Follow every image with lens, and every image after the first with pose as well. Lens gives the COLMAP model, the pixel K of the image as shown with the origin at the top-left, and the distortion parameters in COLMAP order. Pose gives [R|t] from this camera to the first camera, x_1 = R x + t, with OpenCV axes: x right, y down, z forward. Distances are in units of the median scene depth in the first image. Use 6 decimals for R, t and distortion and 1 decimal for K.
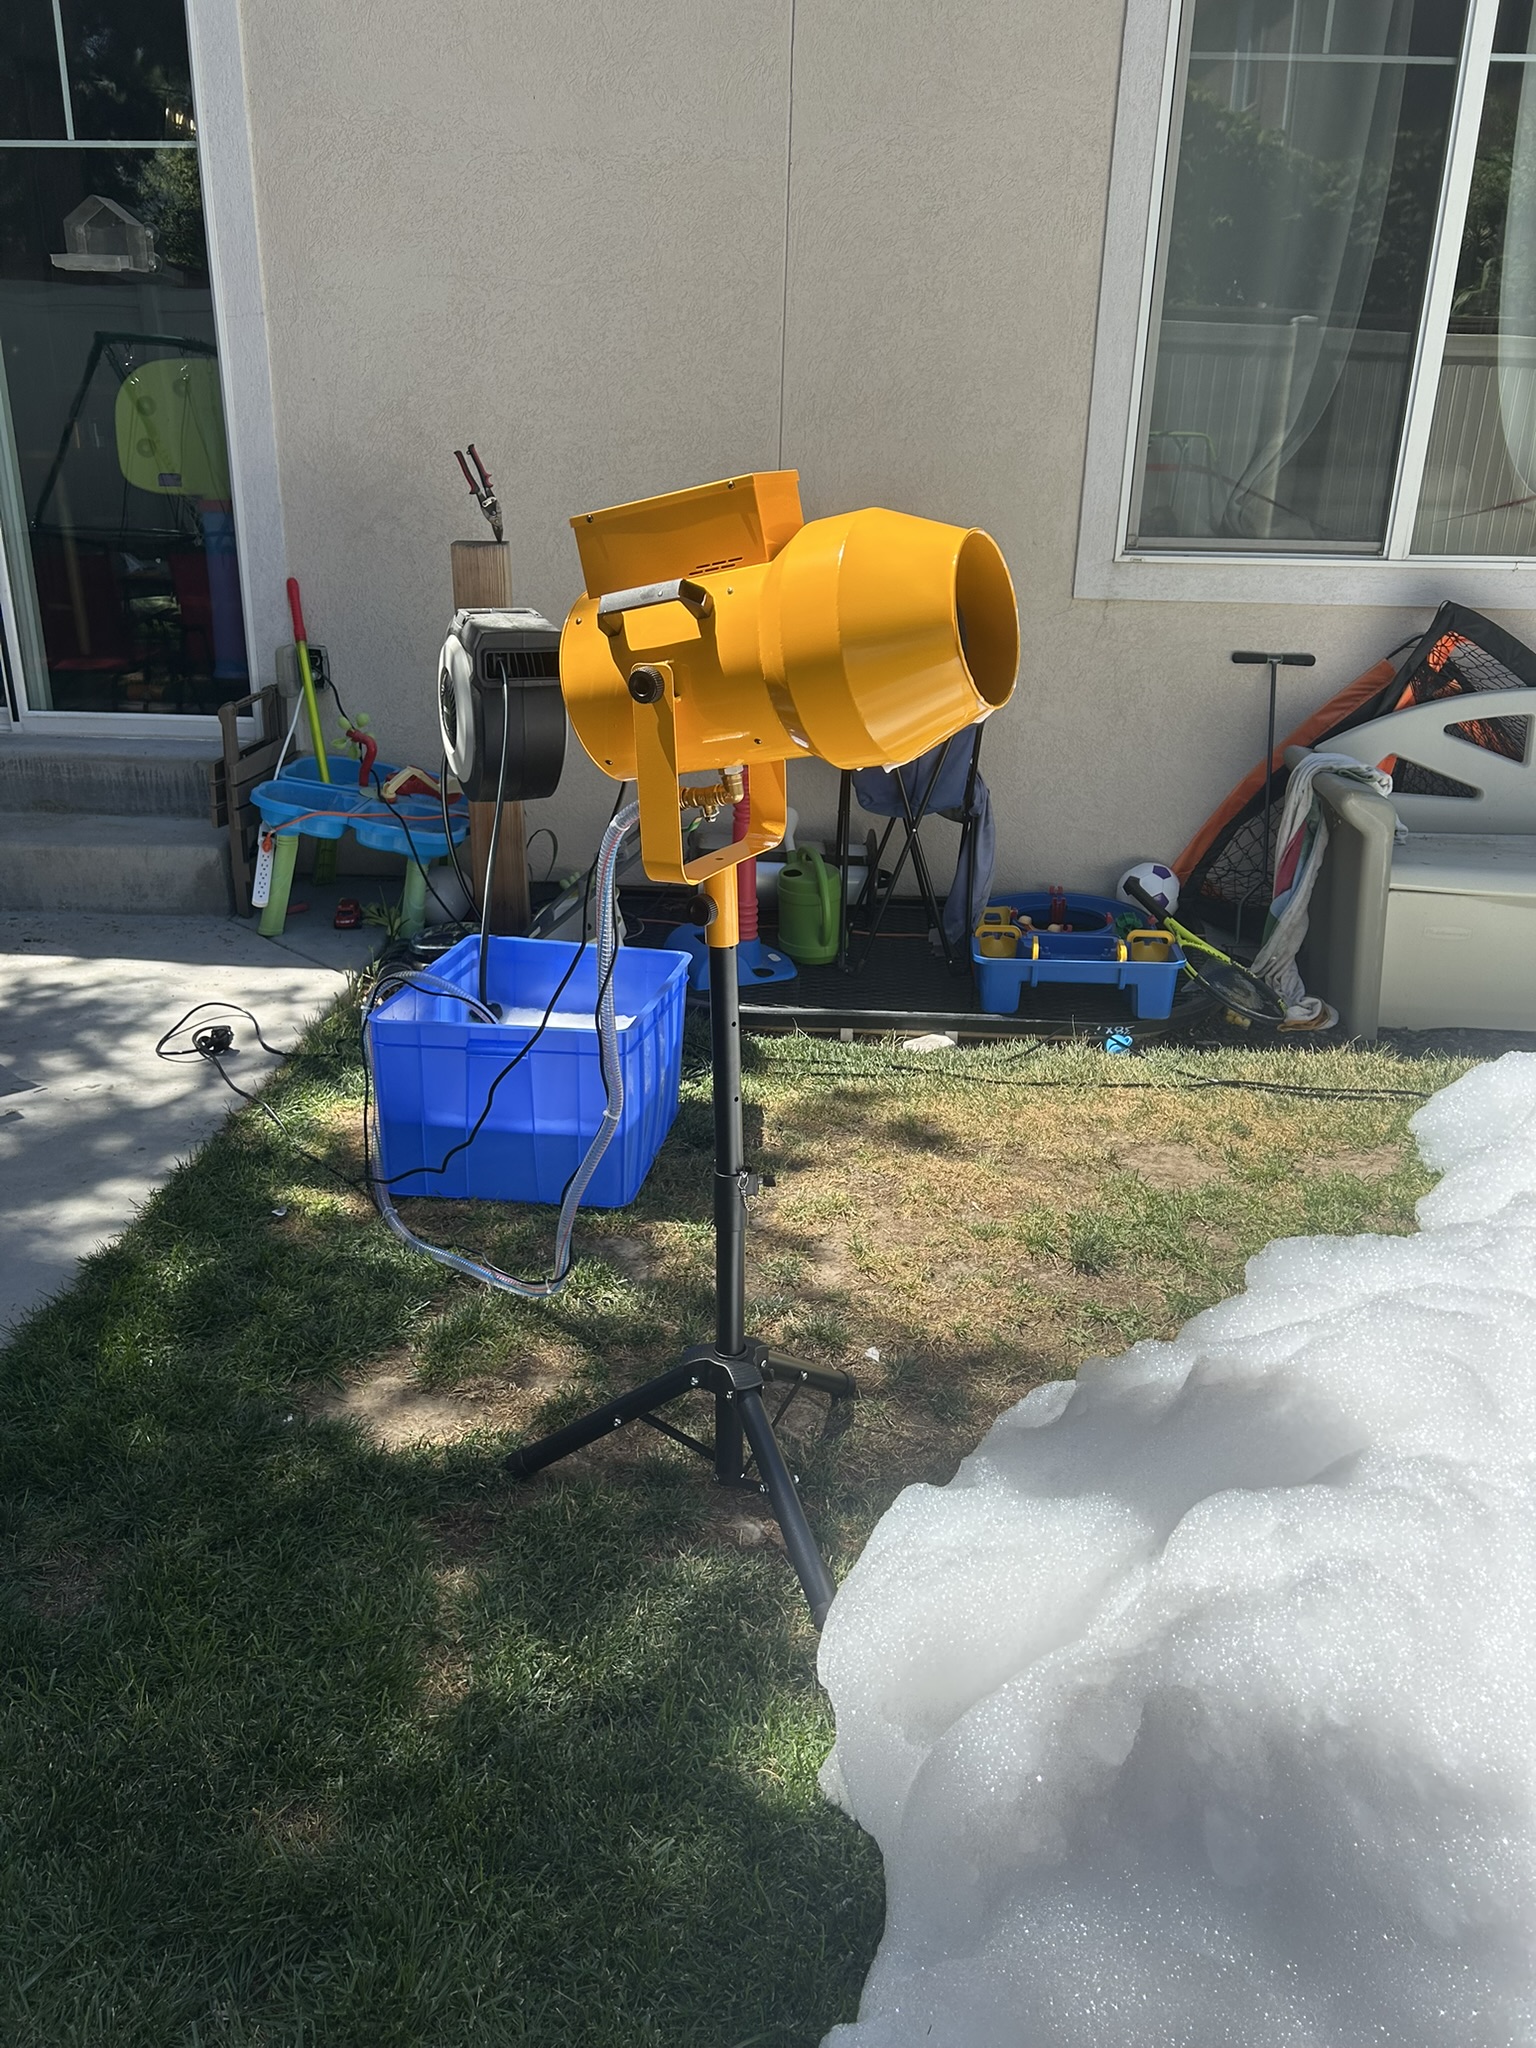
lens RADIAL K [[1561.1, 0, 767.3], [0, 1561.1, 1015.8], [0, 0, 1]] dist [0.054497, -0.059268]
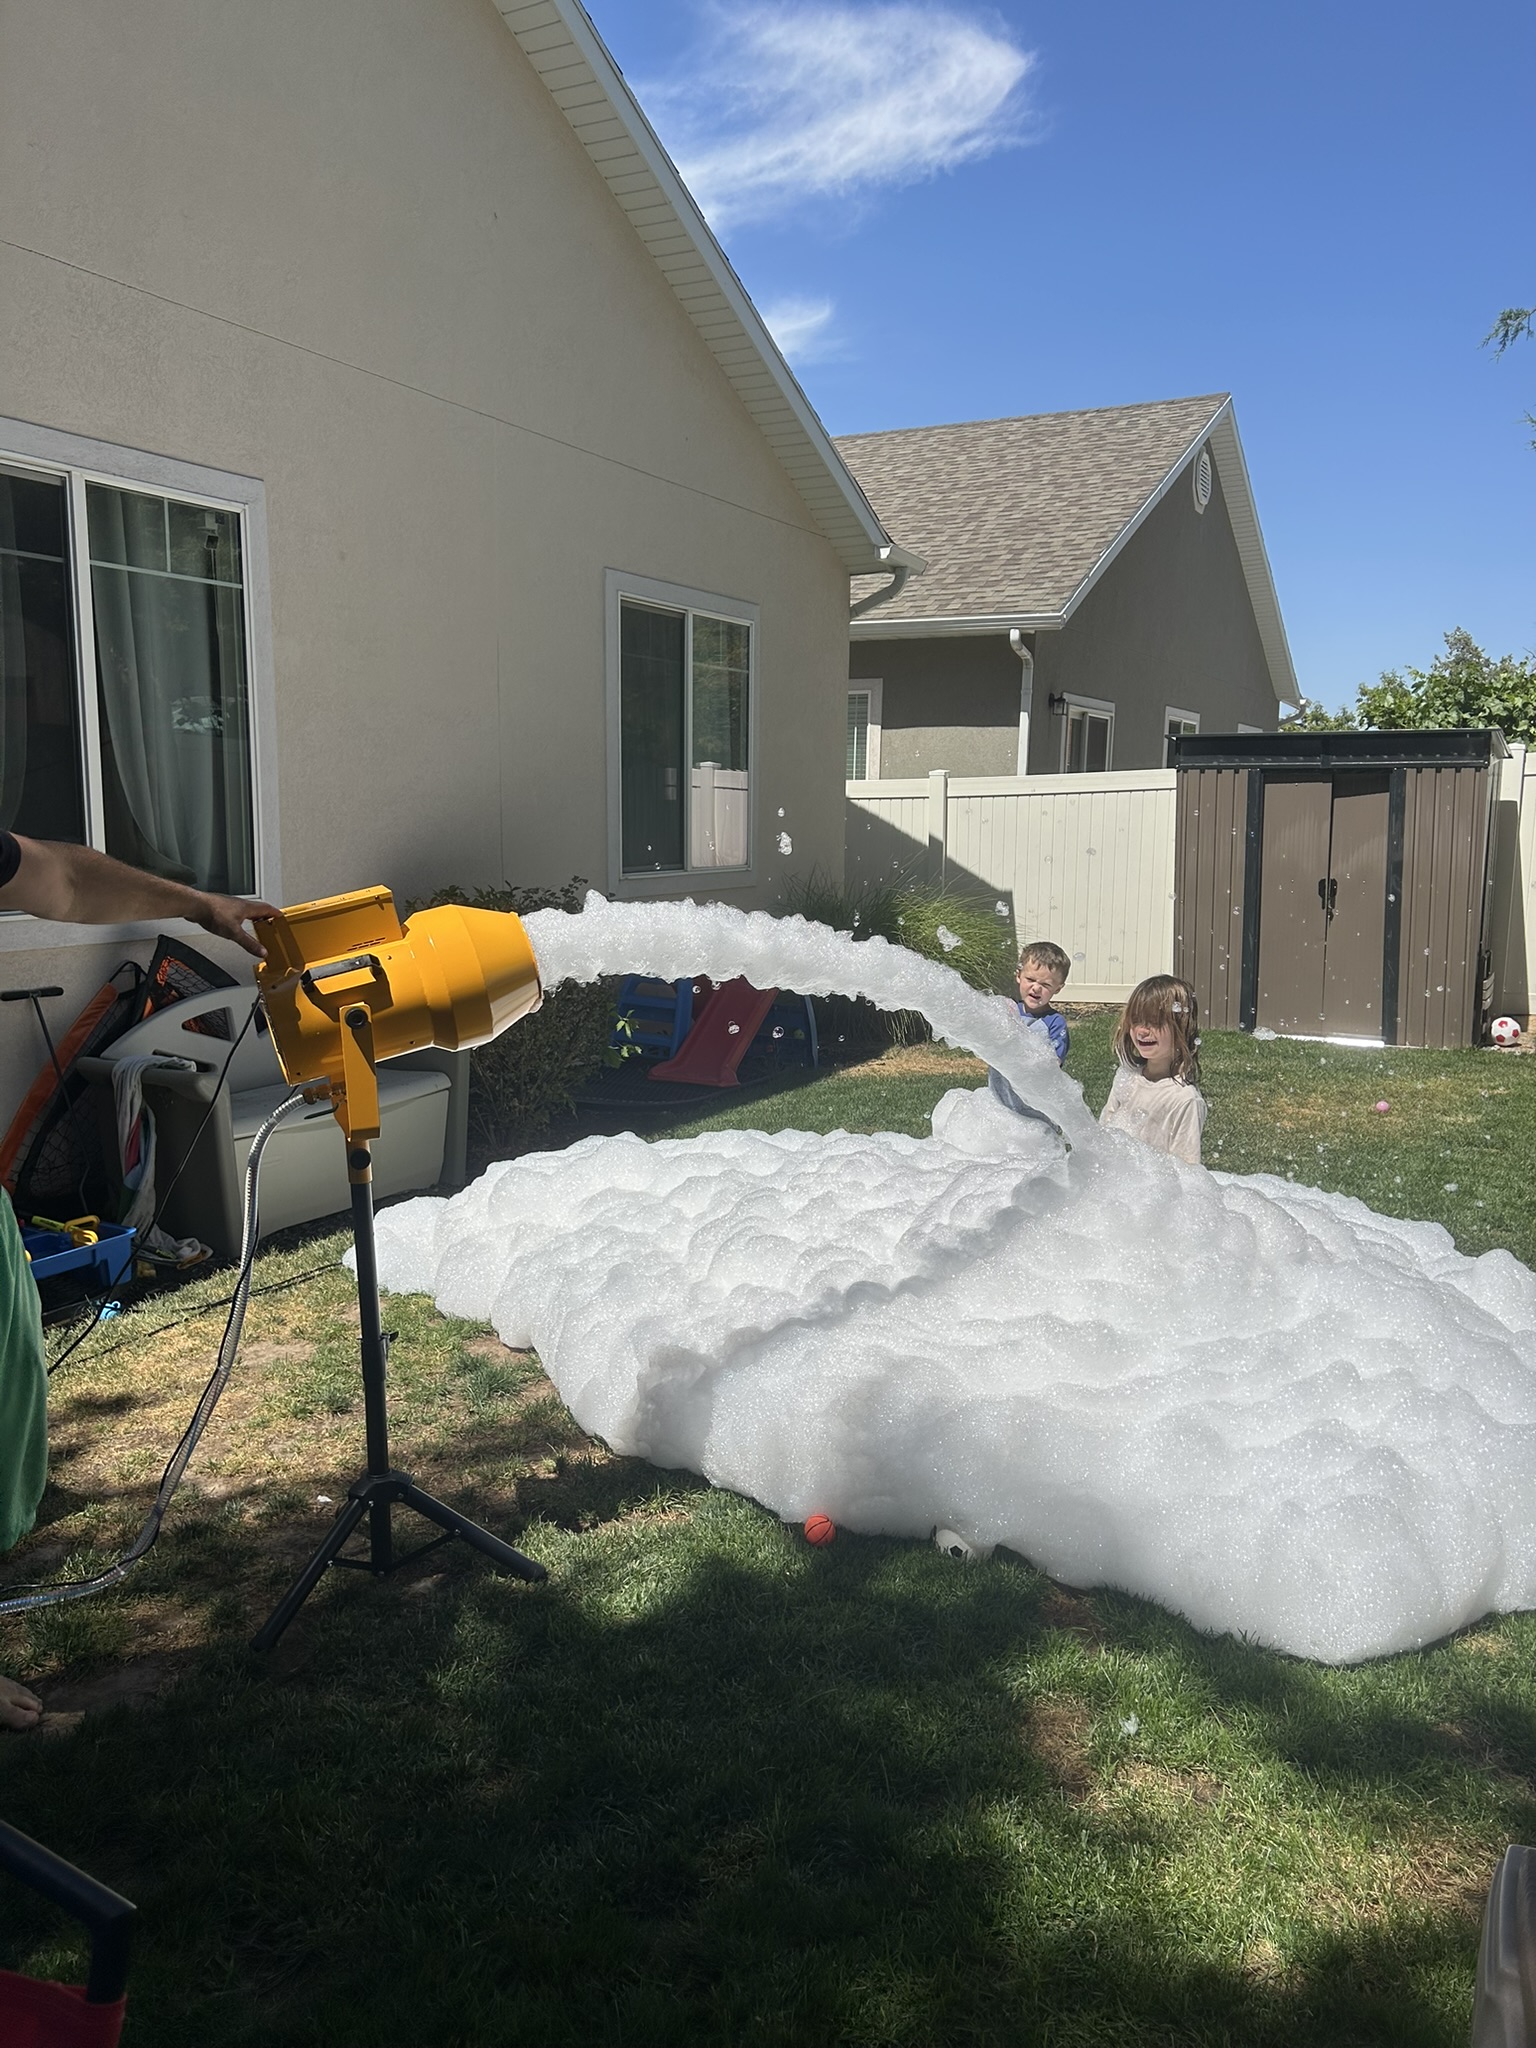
lens RADIAL K [[1561.1, 0, 766.1], [0, 1561.1, 1016.9], [0, 0, 1]] dist [0.054497, -0.059268]
pose [[0.432351, -0.140570, 0.890681, -0.552097], [0.310481, 0.950579, -0.000689, -0.035302], [-0.846566, 0.276837, 0.454628, -0.030288]]
